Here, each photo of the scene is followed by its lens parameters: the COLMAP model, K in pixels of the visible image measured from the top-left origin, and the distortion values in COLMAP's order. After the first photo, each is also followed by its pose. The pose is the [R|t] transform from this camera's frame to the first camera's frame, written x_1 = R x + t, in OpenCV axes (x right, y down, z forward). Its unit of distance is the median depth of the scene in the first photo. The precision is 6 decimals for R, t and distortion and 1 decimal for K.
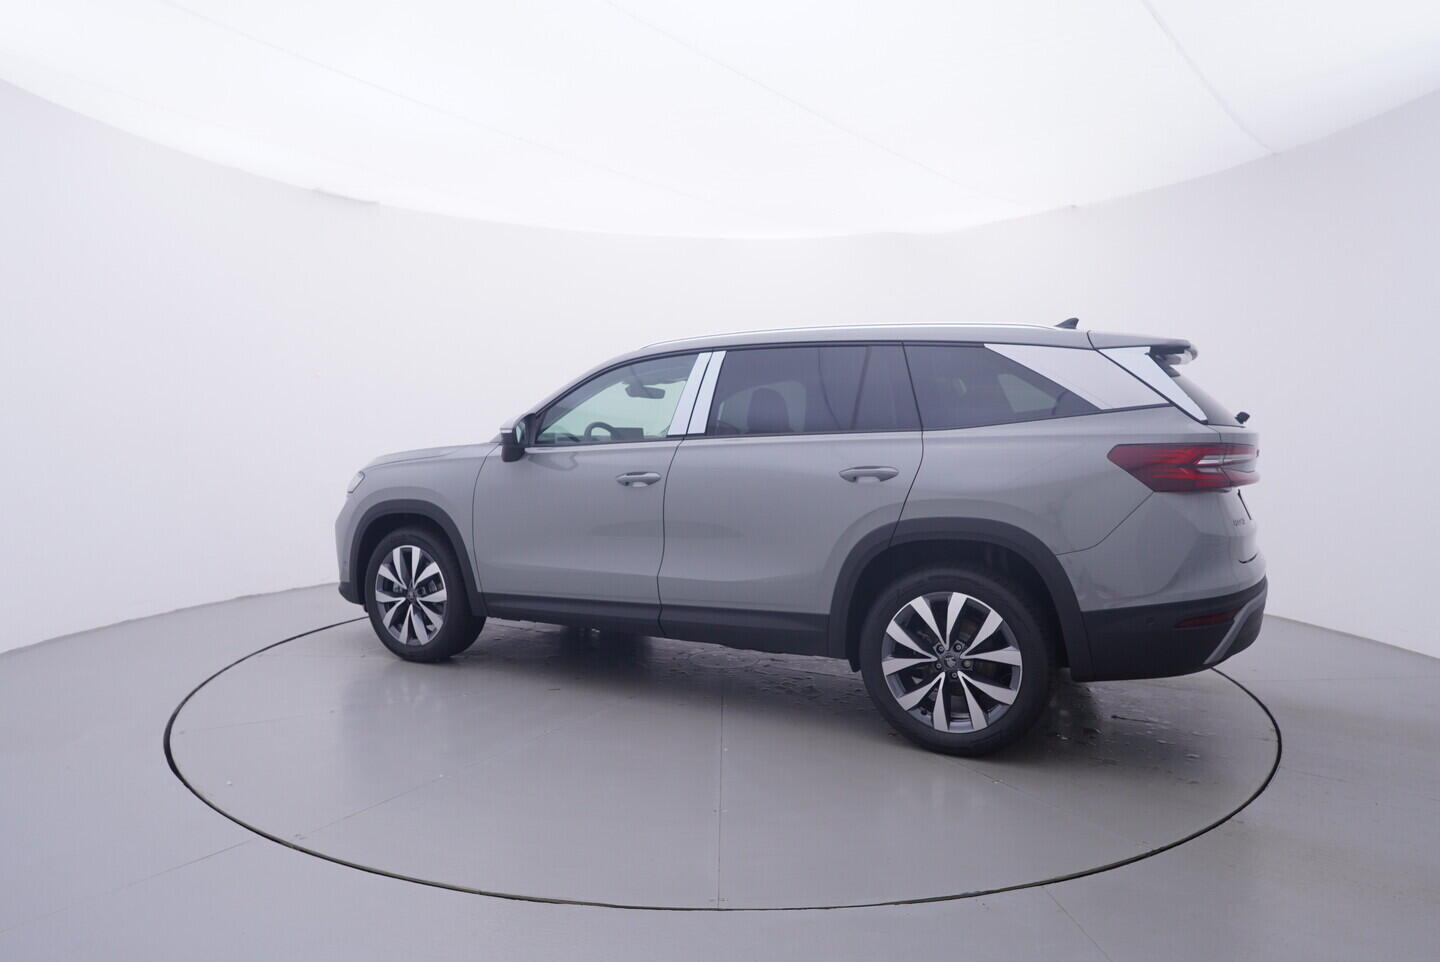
lens RADIAL K [[951.3, 0, 721.7], [0, 951.3, 481.0], [0, 0, 1]] dist [-0.077368, -0.000604]
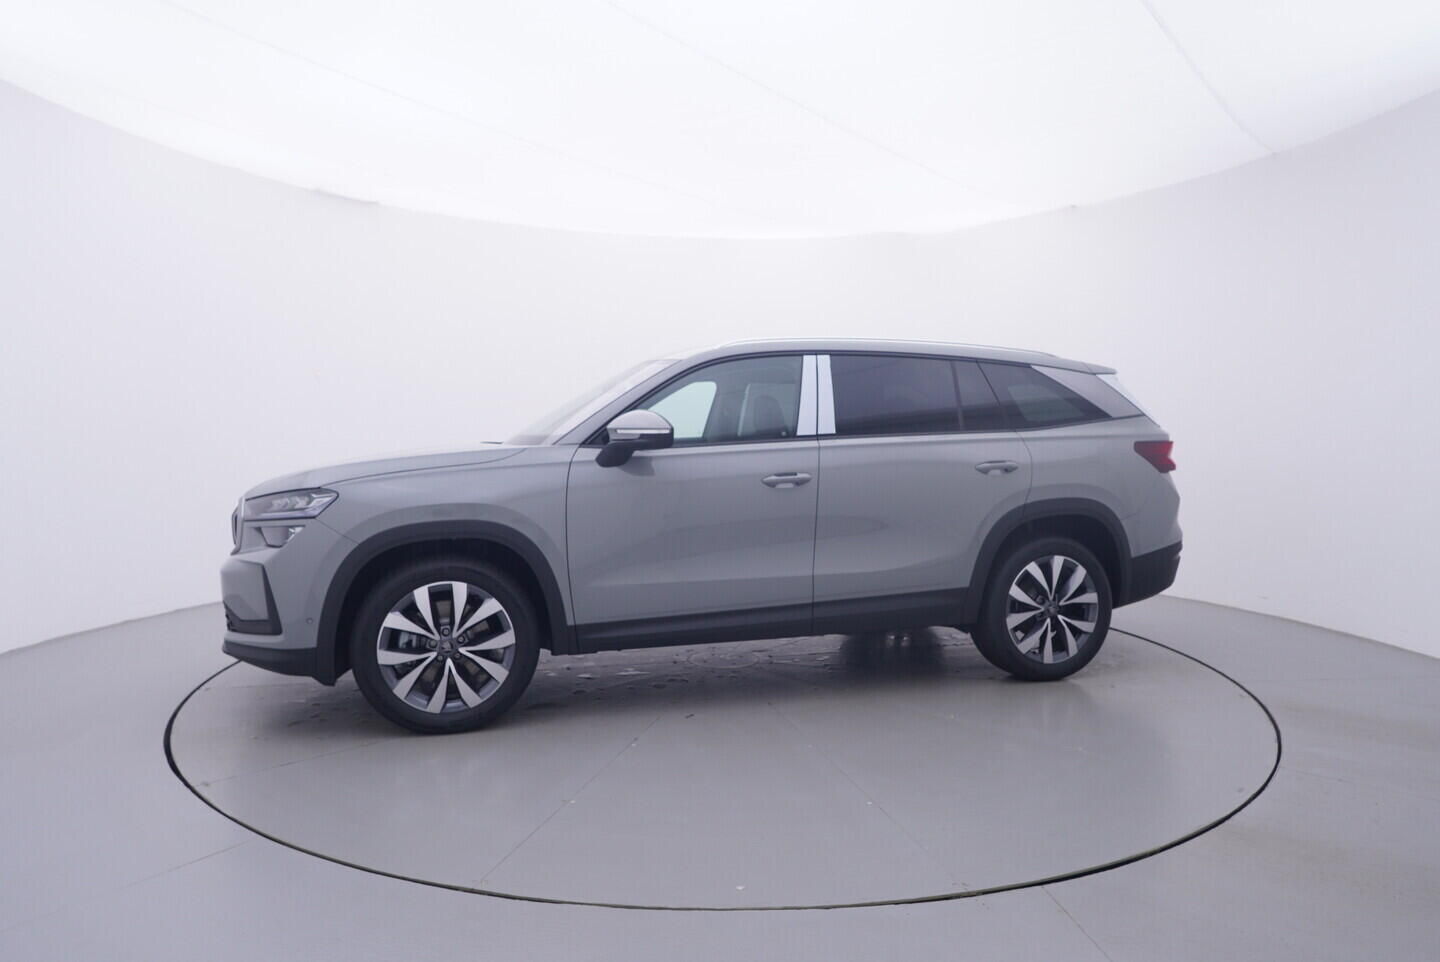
lens RADIAL K [[899.7, 0, 711.3], [0, 899.7, 468.3], [0, 0, 1]] dist [-0.062589, 0.000601]
pose [[0.693943, -0.031150, 0.719356, -0.826309], [0.032106, 0.999409, 0.012305, -0.028687], [-0.719314, 0.014556, 0.694533, 0.413645]]
